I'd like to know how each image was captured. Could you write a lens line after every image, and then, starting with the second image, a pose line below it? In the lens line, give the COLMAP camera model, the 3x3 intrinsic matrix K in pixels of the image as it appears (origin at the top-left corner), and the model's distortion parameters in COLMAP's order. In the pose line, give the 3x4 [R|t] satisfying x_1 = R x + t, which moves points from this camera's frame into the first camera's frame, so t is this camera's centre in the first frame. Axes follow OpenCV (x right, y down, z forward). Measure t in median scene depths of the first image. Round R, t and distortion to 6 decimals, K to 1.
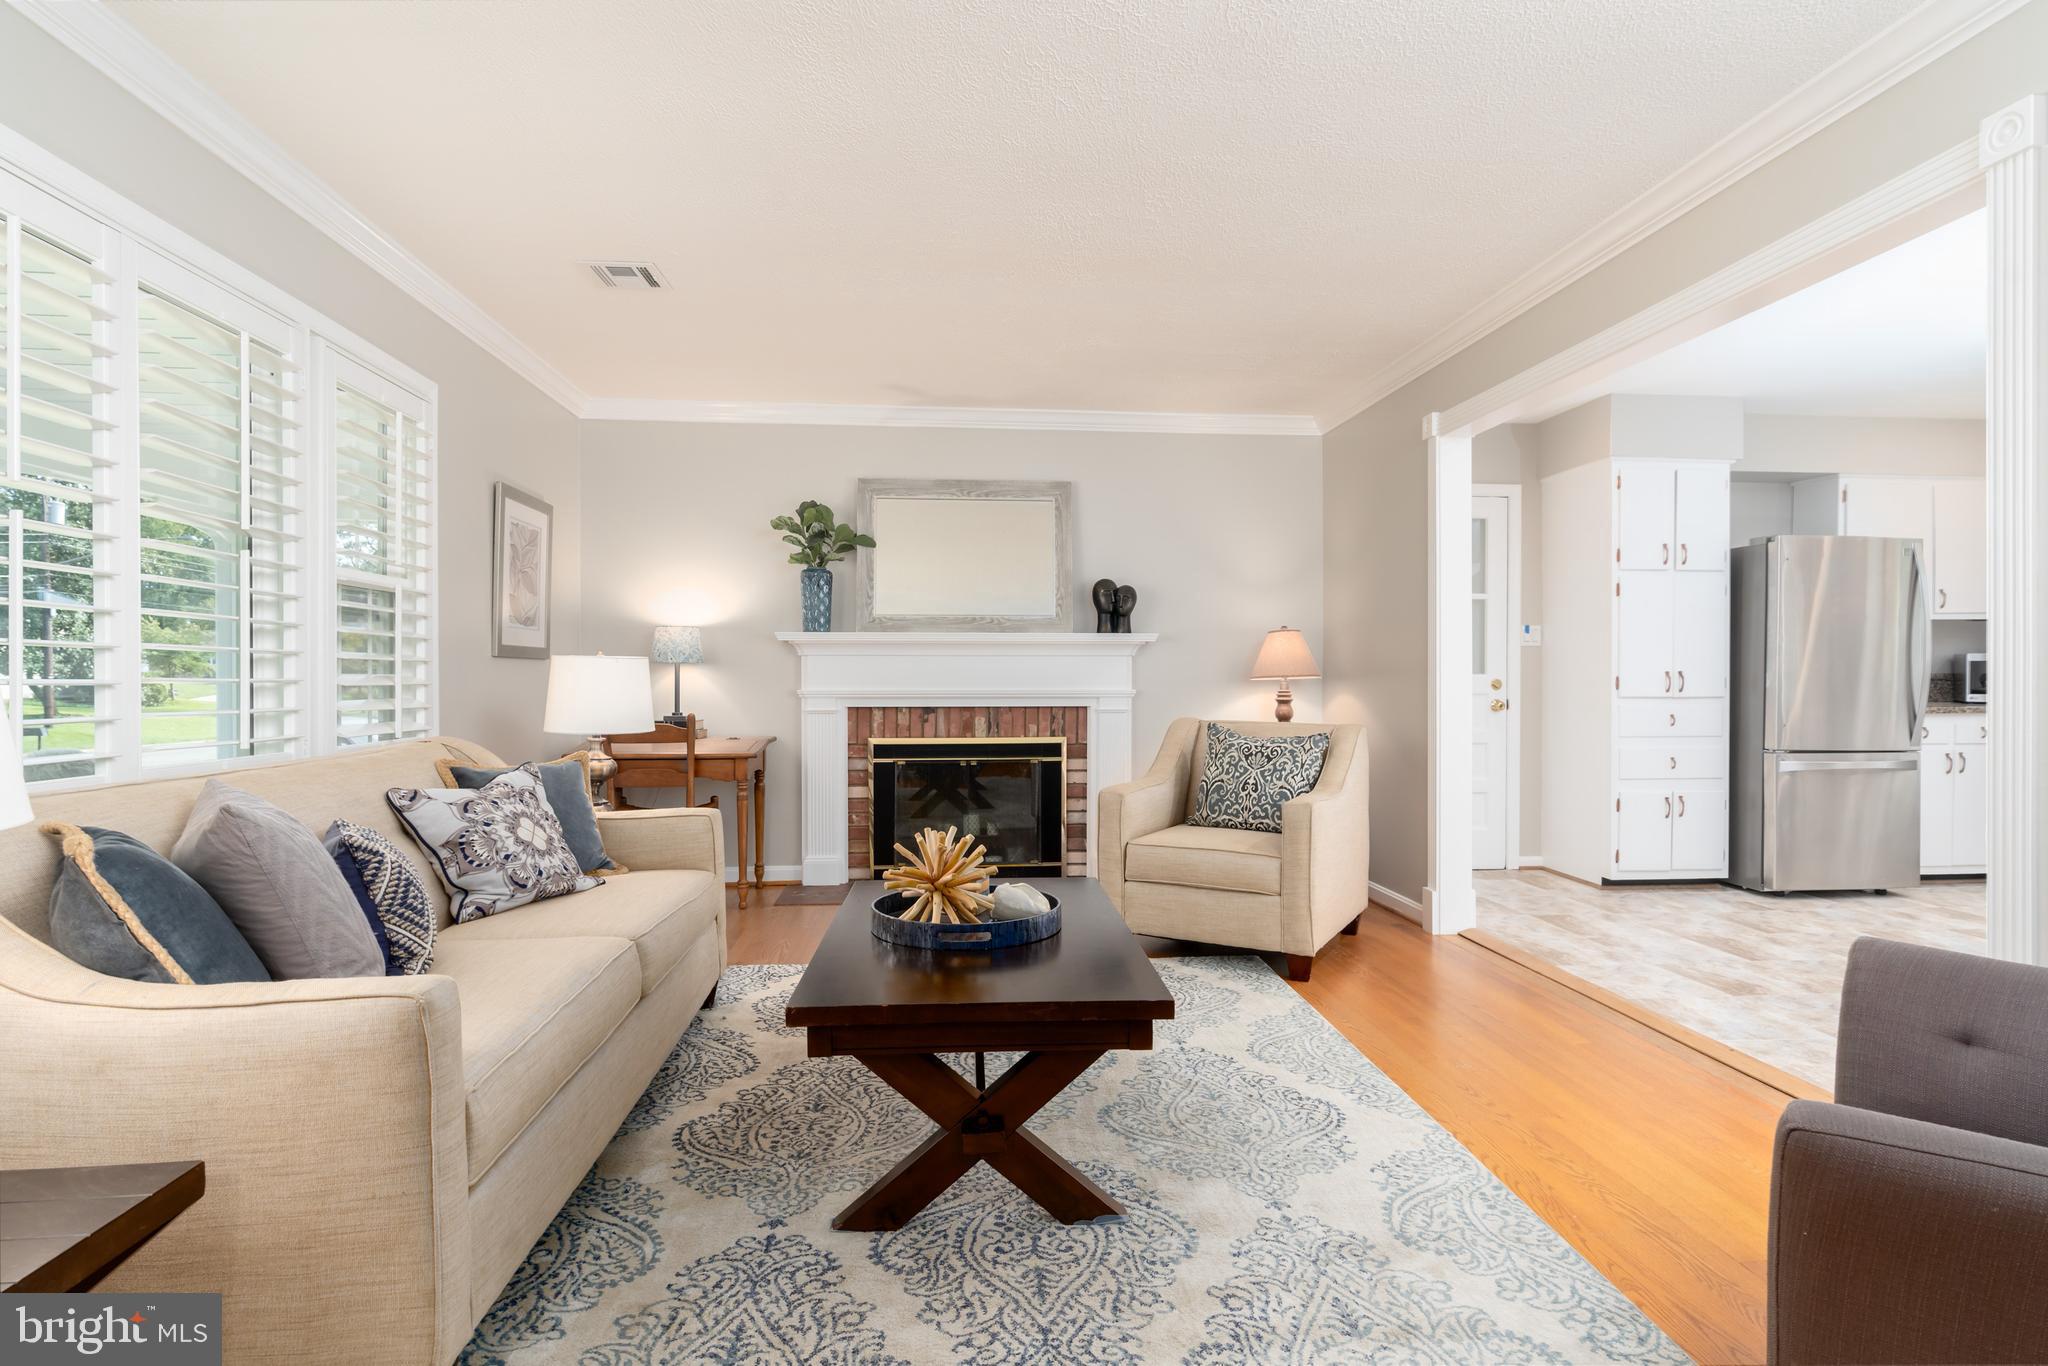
lens RADIAL K [[1075.4, 0, 1032.2], [0, 1075.4, 692.1], [0, 0, 1]] dist [-0.007846, 0.000950]
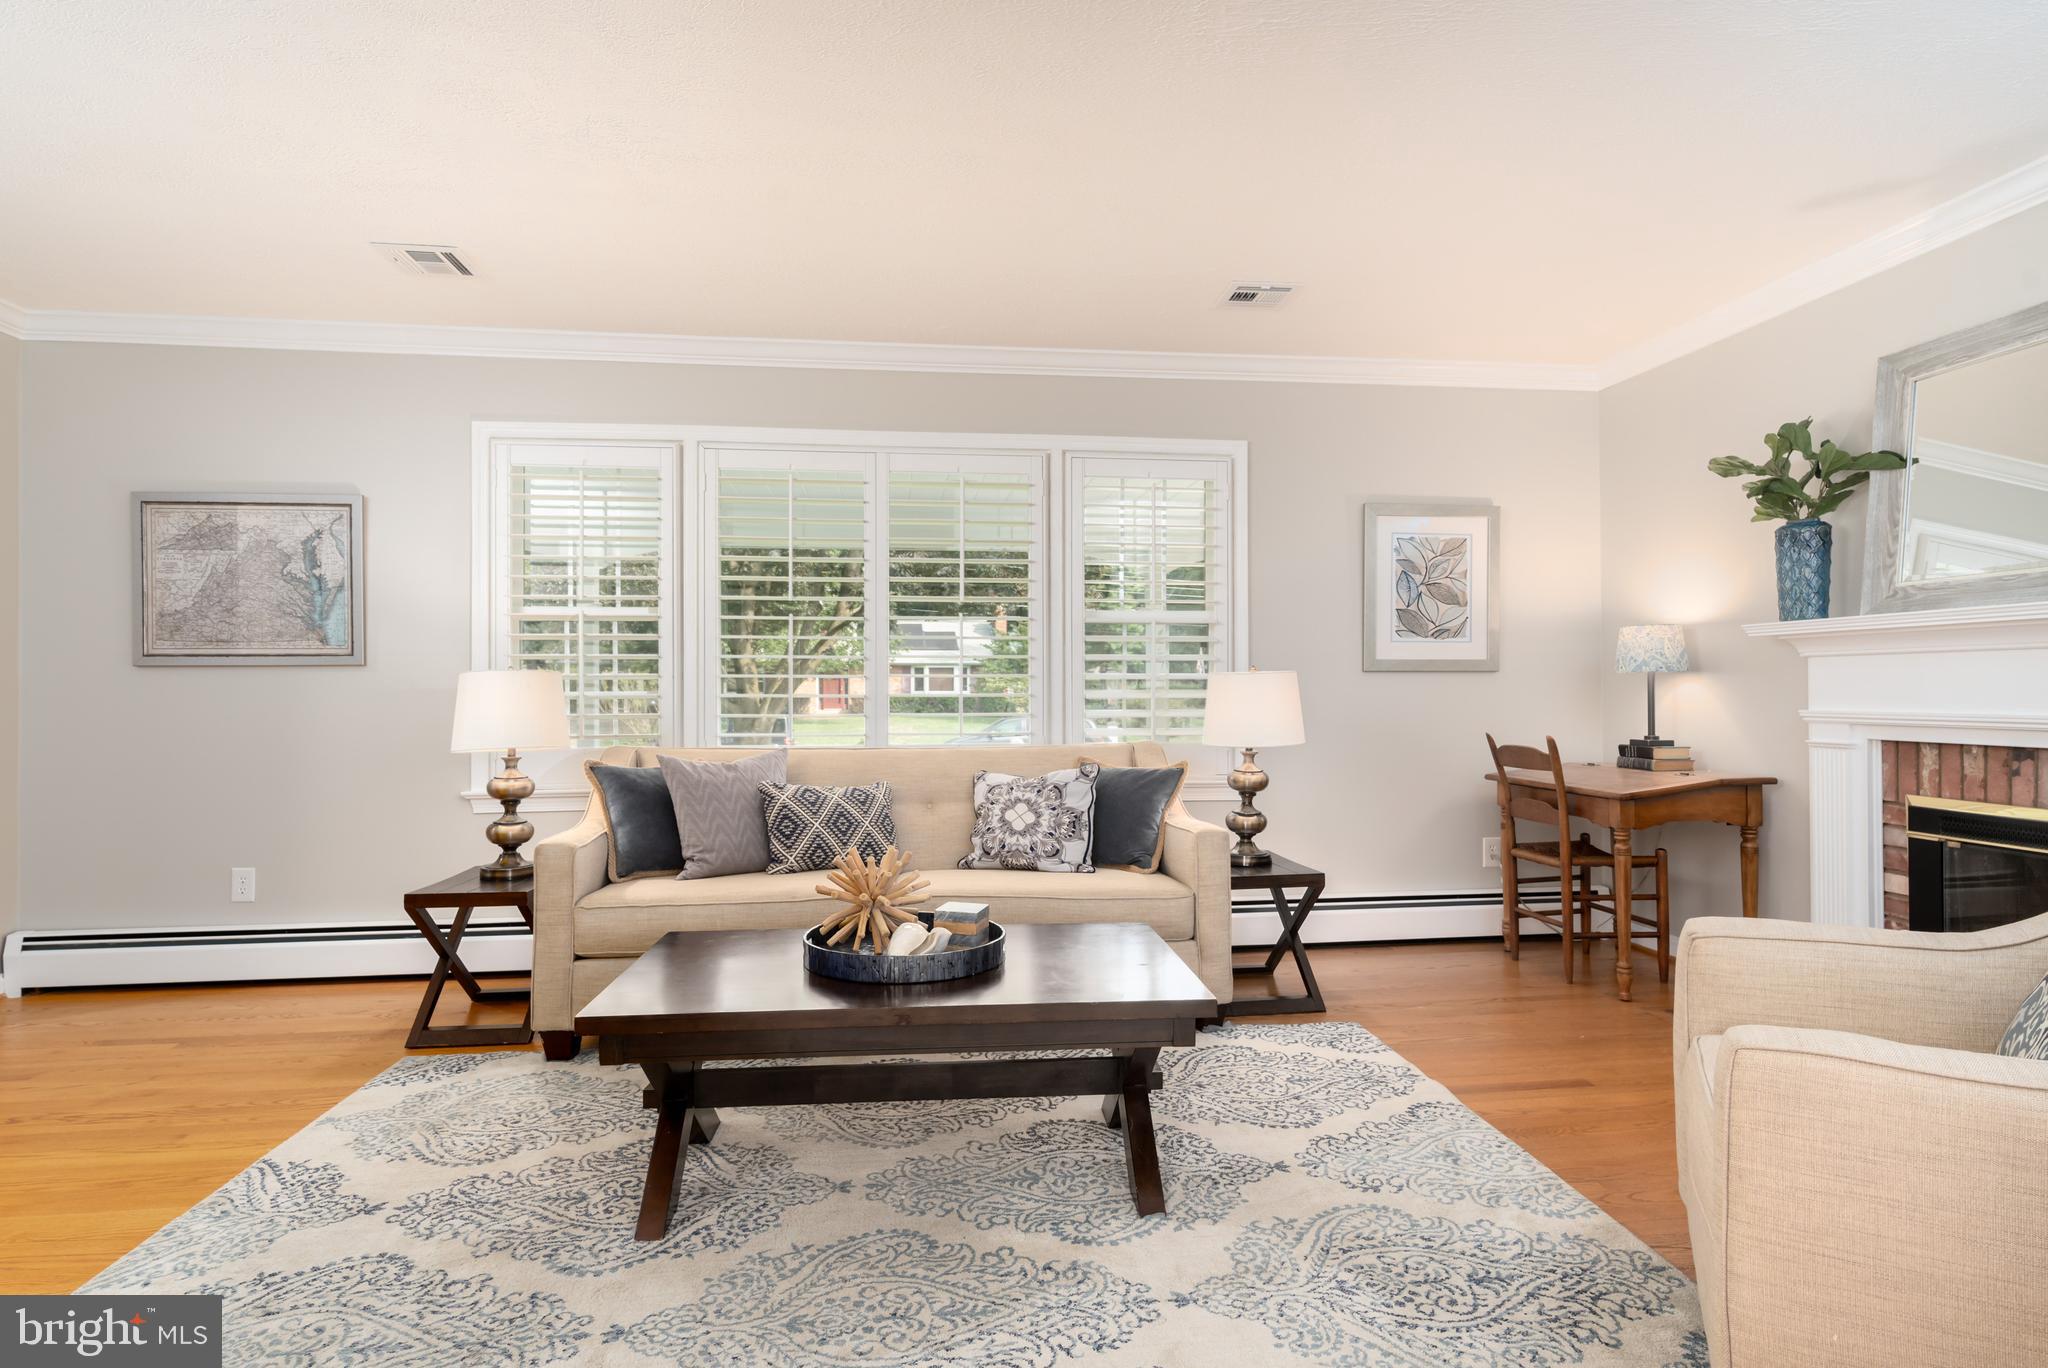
lens RADIAL K [[1075.4, 0, 1035.3], [0, 1075.4, 691.1], [0, 0, 1]] dist [-0.007846, 0.000950]
pose [[0.026258, 0.004017, -0.999647, 0.424285], [-0.009569, 0.999947, 0.003767, -0.011376], [0.999609, 0.009467, 0.026295, 0.516129]]
